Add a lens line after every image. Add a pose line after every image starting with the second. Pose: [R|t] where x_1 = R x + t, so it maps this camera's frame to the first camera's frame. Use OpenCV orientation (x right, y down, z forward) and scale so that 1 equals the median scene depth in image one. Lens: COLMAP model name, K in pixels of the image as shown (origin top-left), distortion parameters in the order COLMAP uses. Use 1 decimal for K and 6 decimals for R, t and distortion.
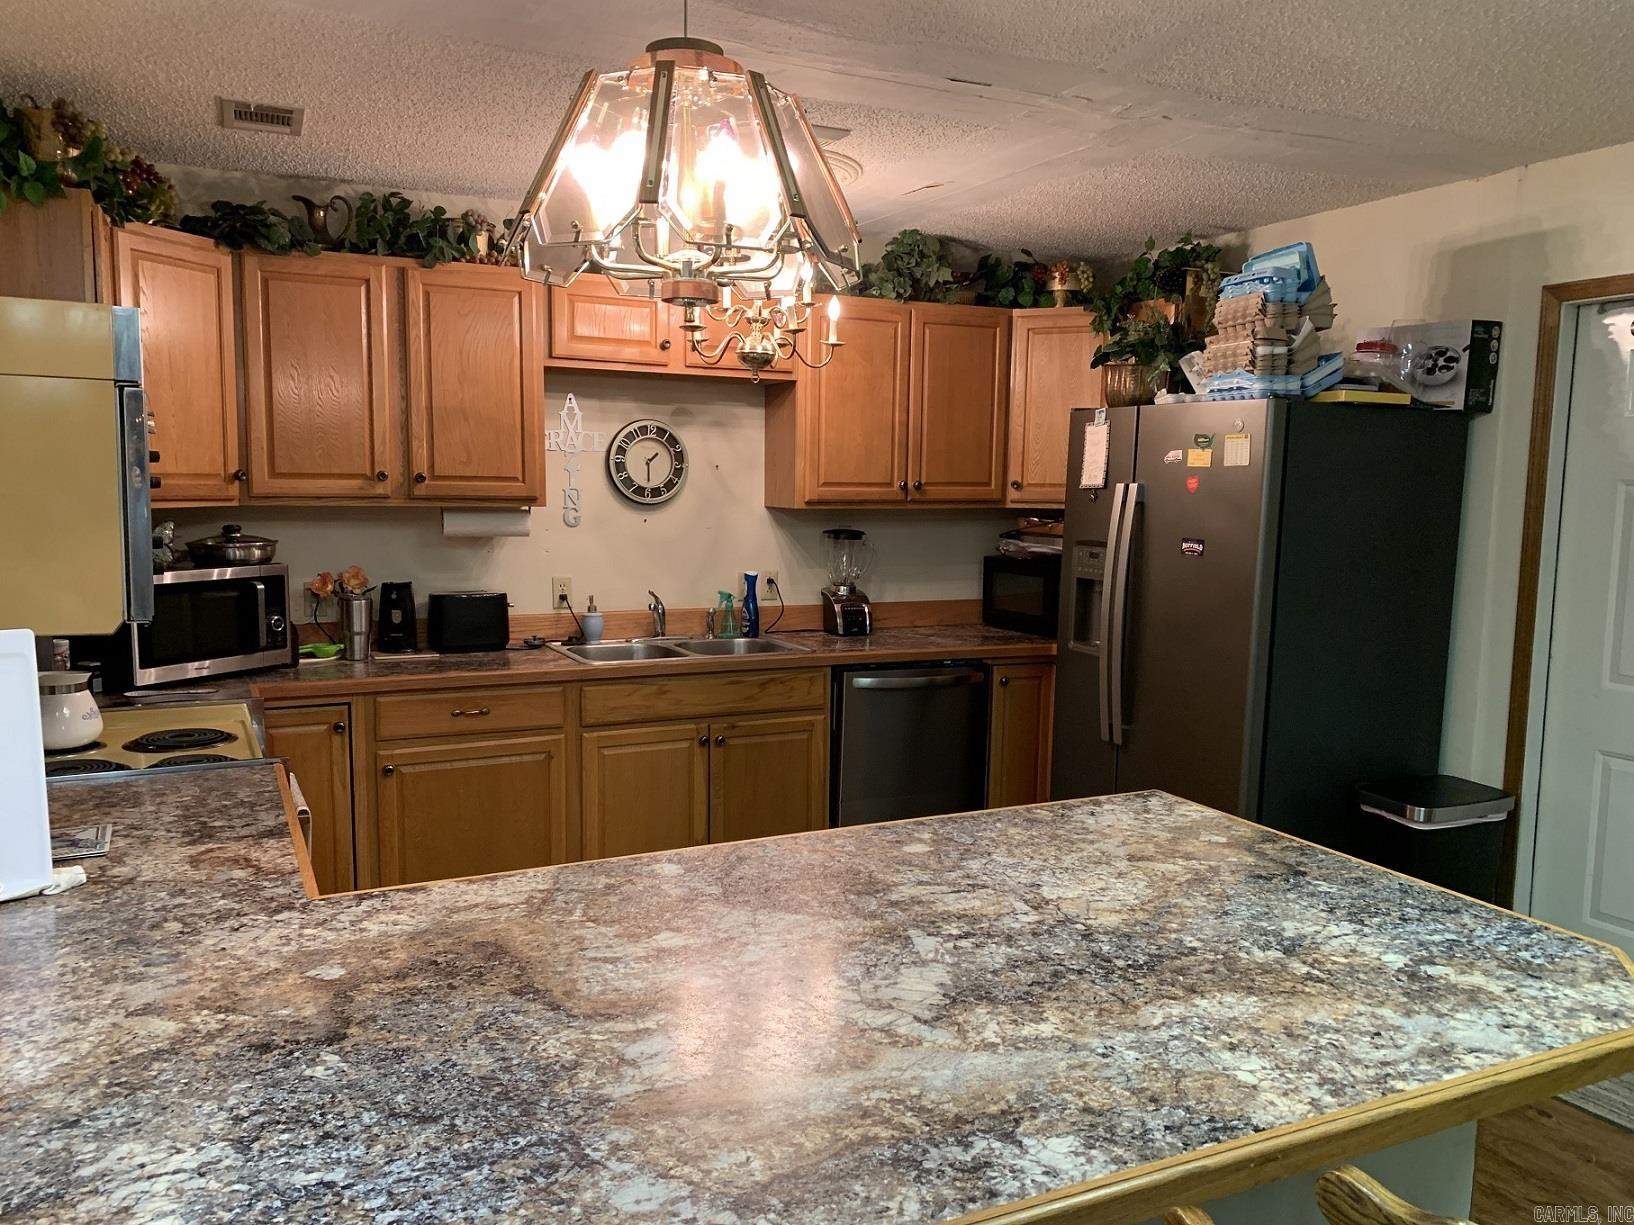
lens RADIAL K [[1271.9, 0, 817.0], [0, 1271.9, 612.5], [0, 0, 1]] dist [0.037748, -0.016325]
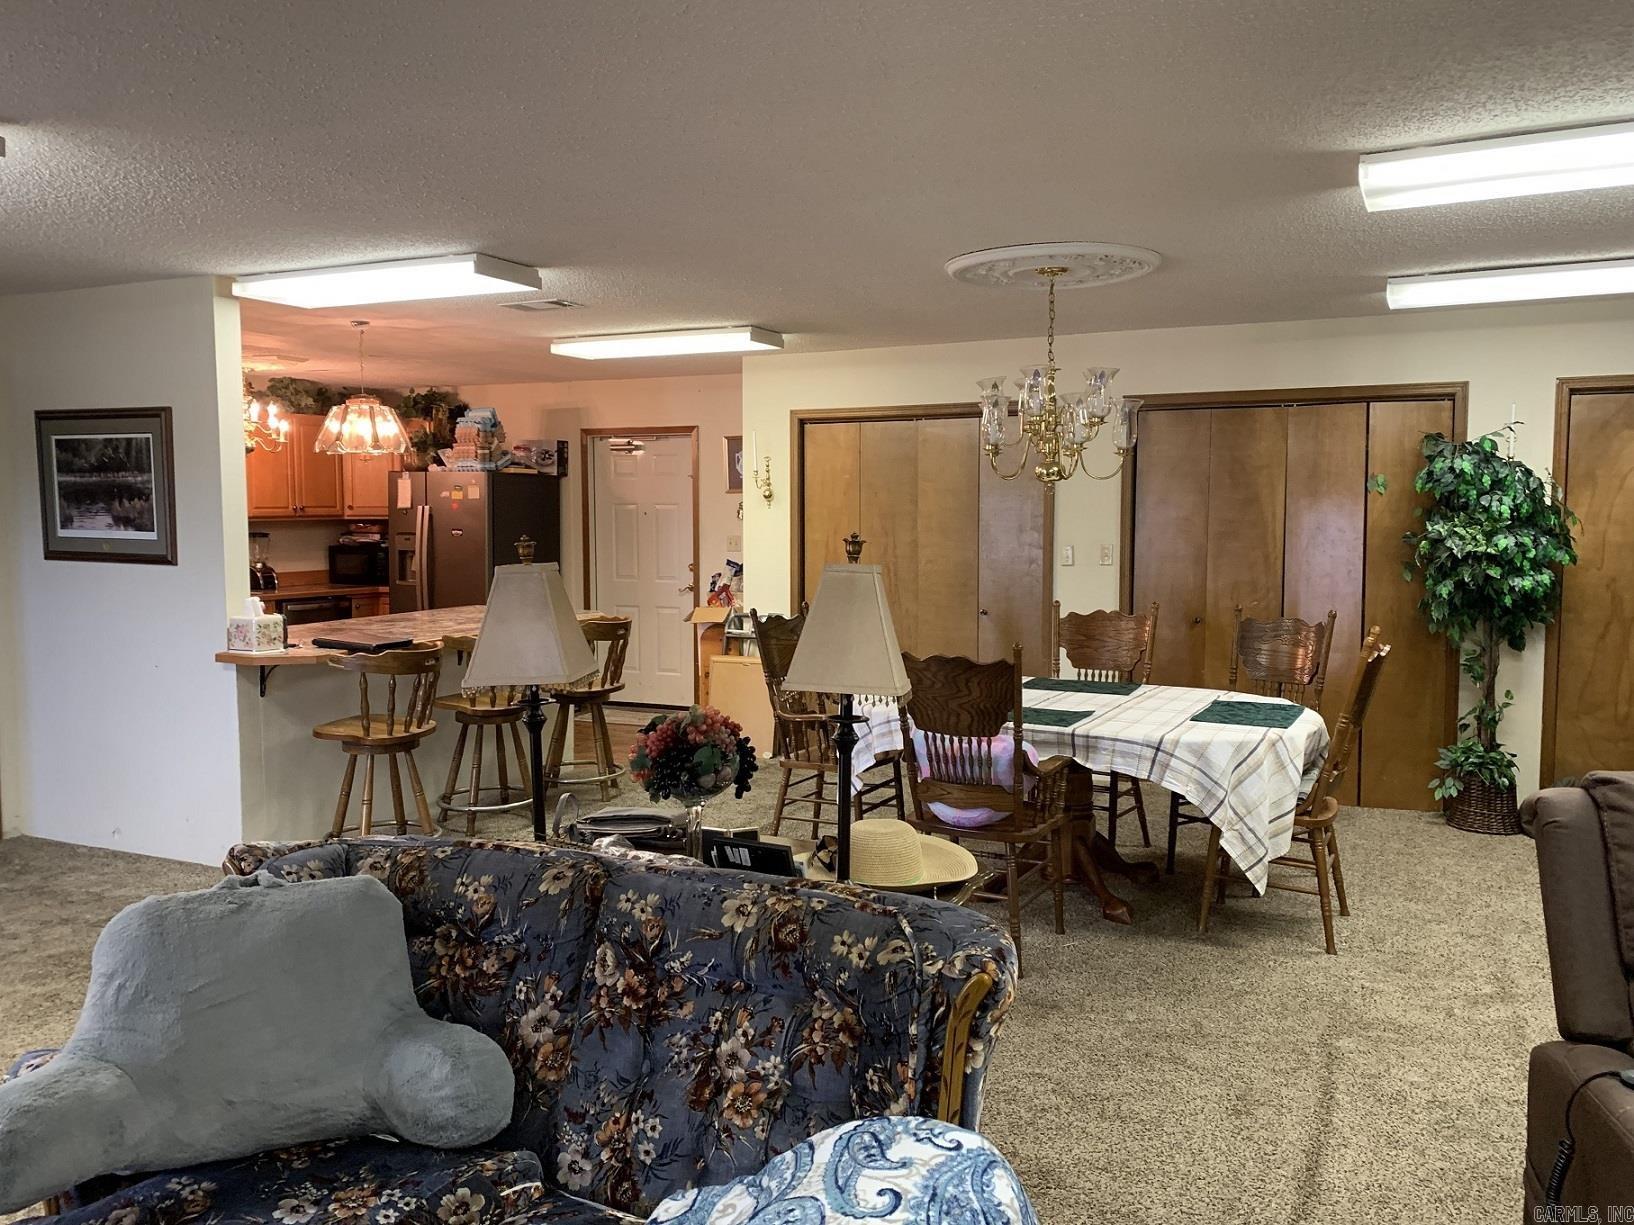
lens RADIAL K [[1271.9, 0, 817.0], [0, 1271.9, 612.5], [0, 0, 1]] dist [0.037748, -0.016325]
pose [[0.796130, -0.065403, 0.601581, -0.569106], [0.073514, 0.997232, 0.011129, 0.111317], [-0.600644, 0.035365, 0.798734, -1.204446]]
